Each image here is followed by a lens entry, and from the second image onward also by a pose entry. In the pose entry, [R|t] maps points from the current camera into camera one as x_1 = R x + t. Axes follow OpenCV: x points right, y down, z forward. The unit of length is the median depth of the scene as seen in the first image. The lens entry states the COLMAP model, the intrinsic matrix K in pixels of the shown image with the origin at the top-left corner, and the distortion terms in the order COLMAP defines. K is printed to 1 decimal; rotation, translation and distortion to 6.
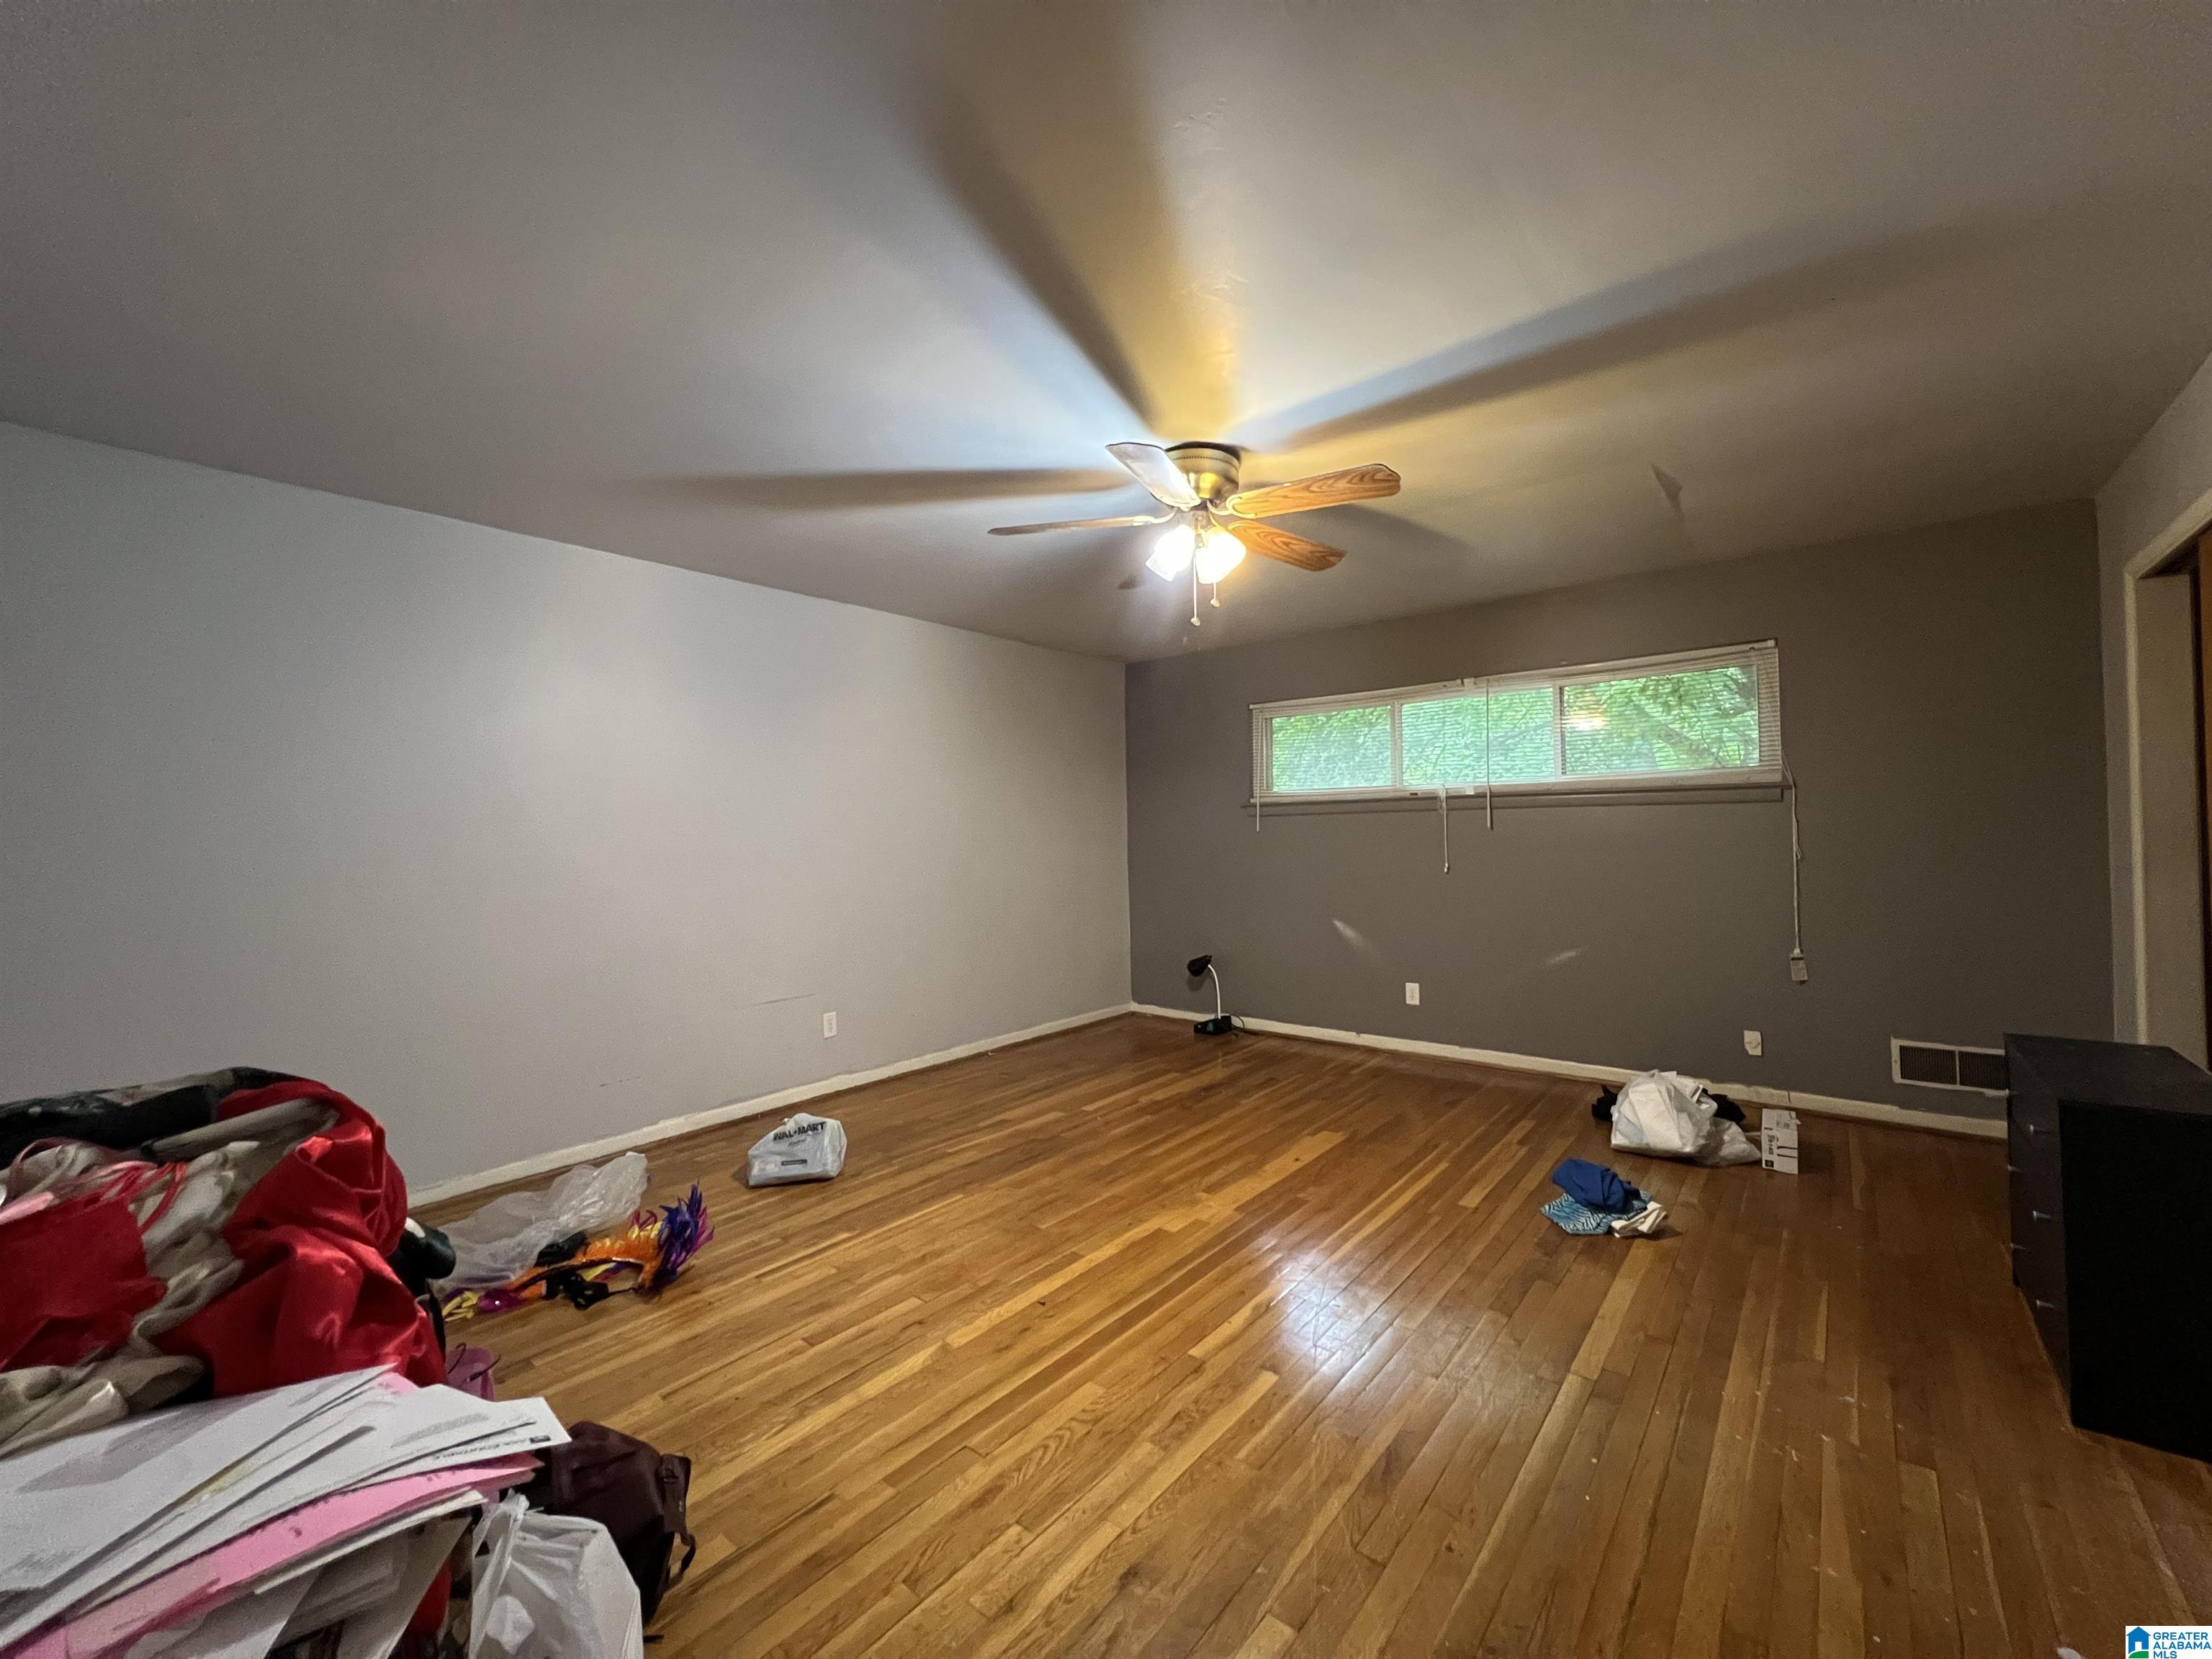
lens RADIAL K [[885.3, 0, 1101.6], [0, 885.3, 834.7], [0, 0, 1]] dist [-0.004257, 0.000694]
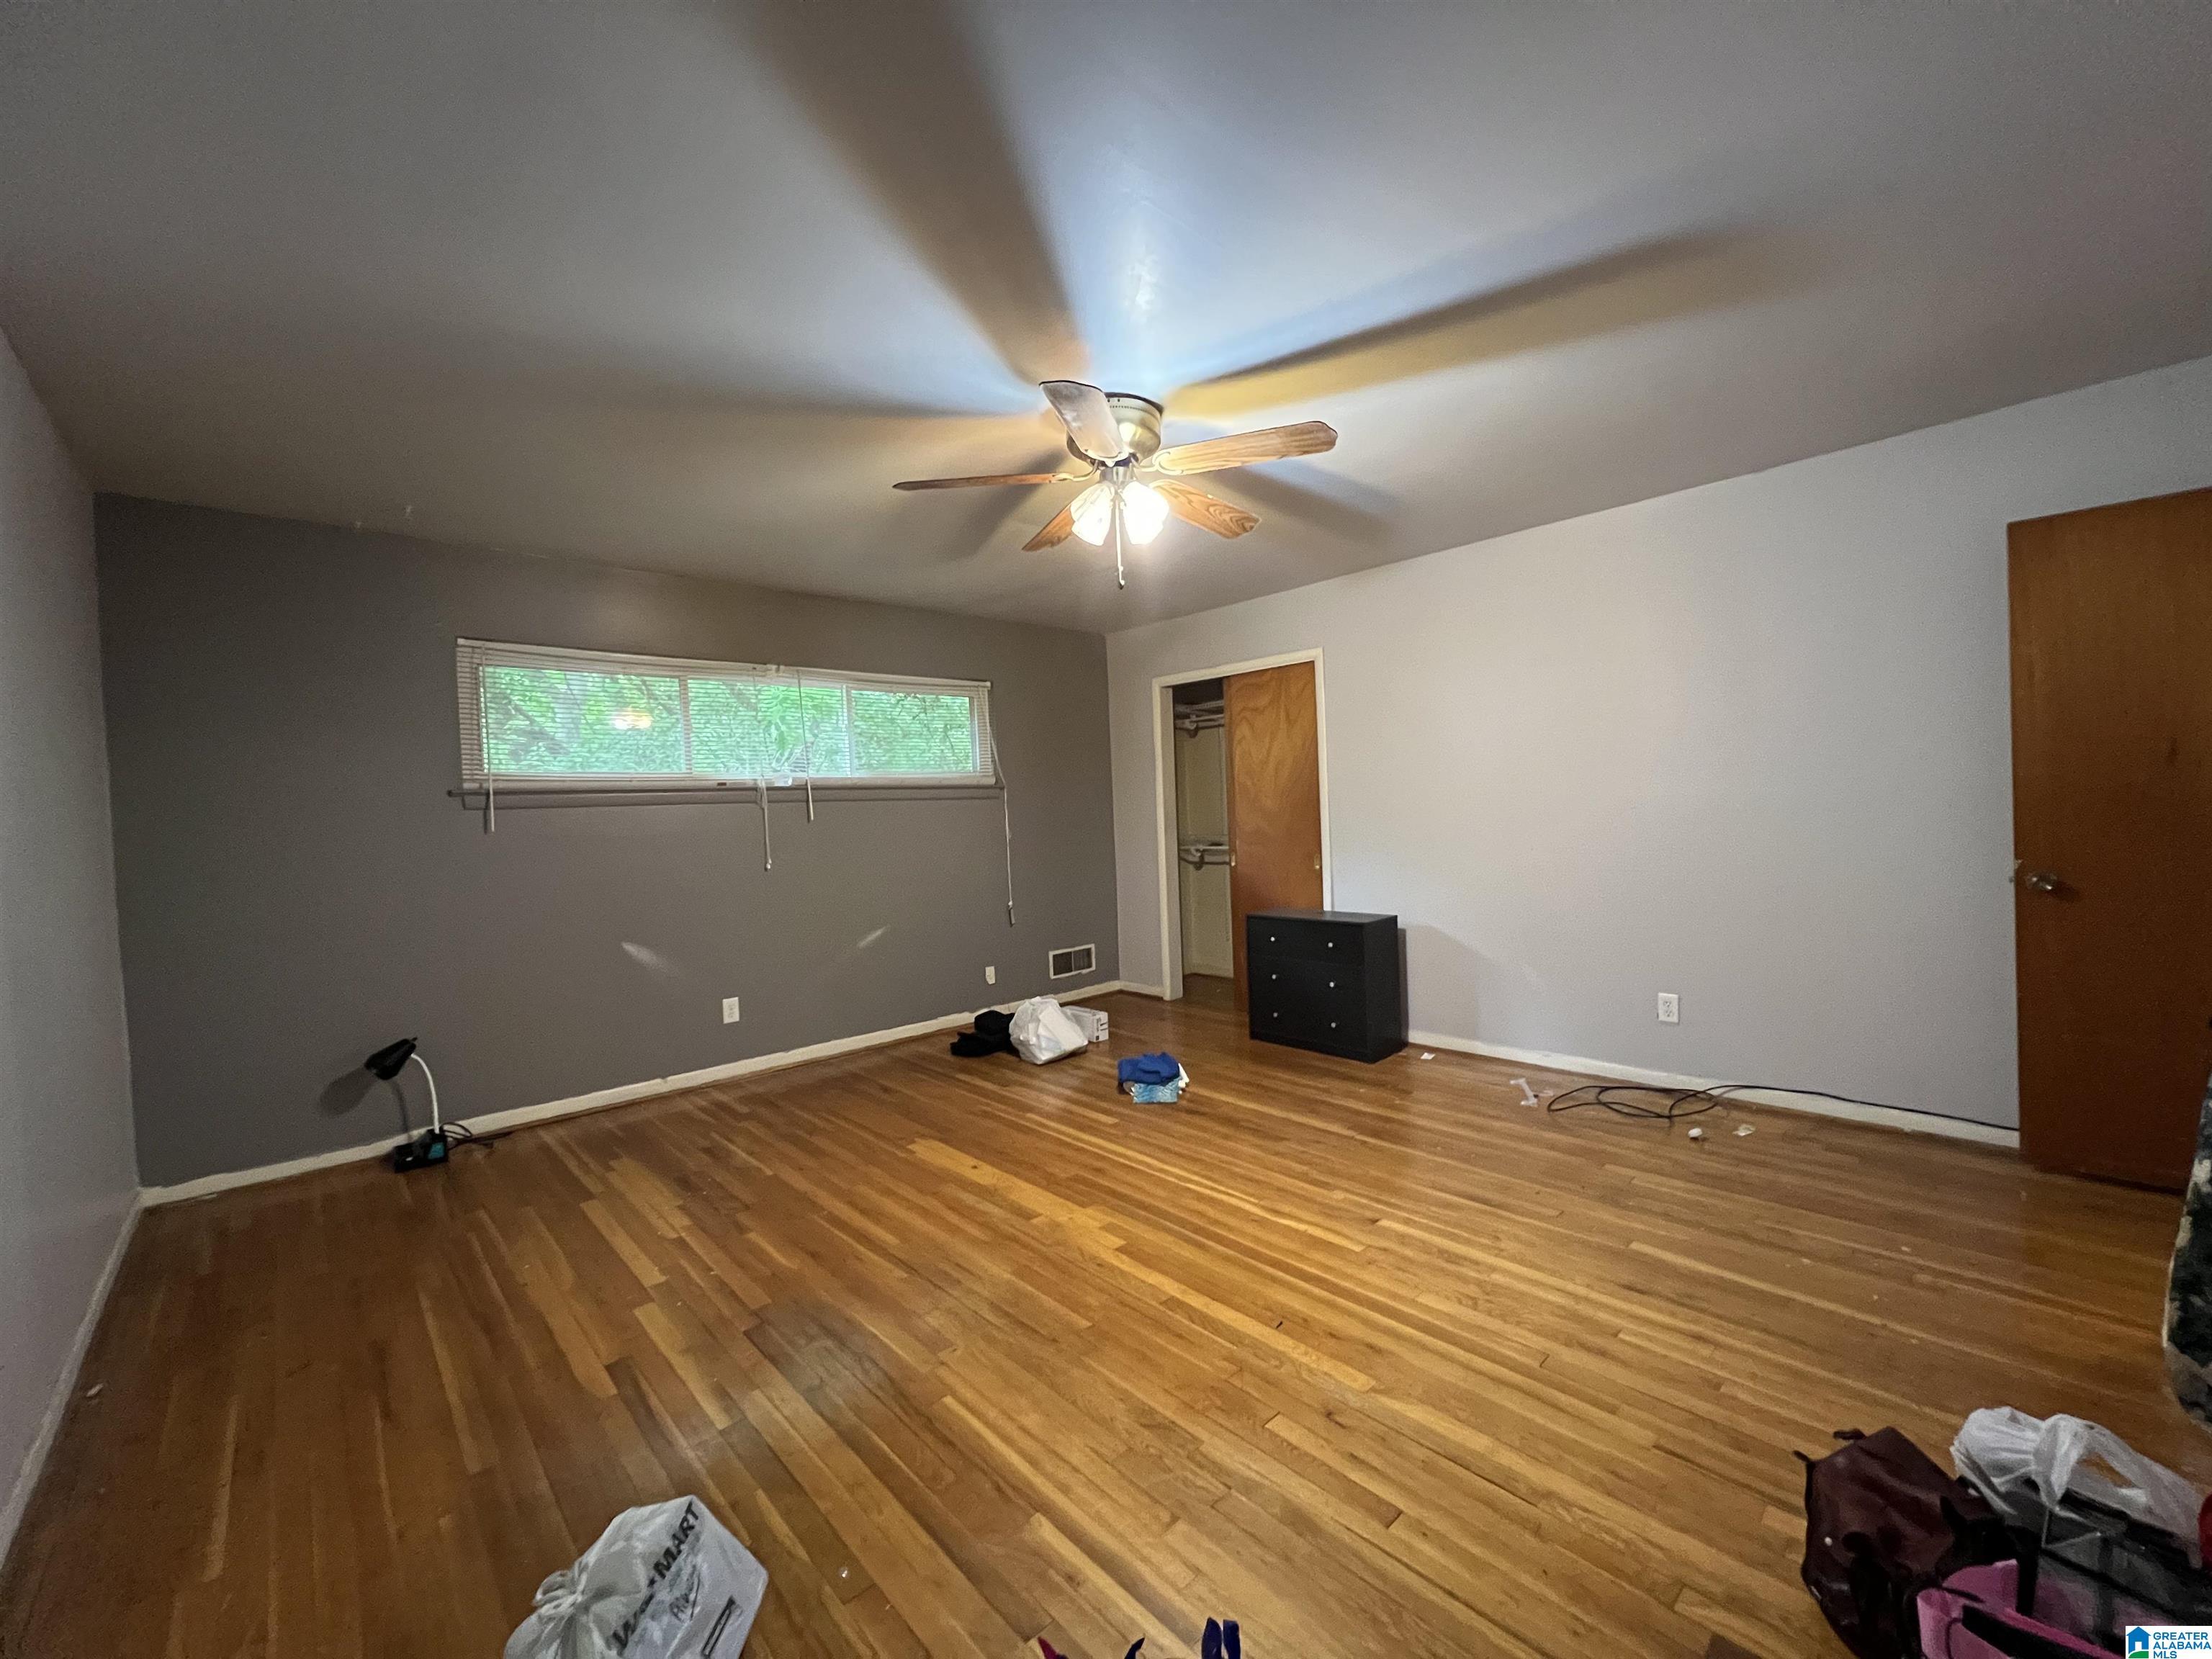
lens RADIAL K [[885.3, 0, 1110.4], [0, 885.3, 837.9], [0, 0, 1]] dist [-0.004257, 0.000694]
pose [[0.138433, -0.019469, 0.990180, -0.586406], [0.036875, 0.999215, 0.014491, 0.011749], [-0.989685, 0.034507, 0.139042, 0.623781]]
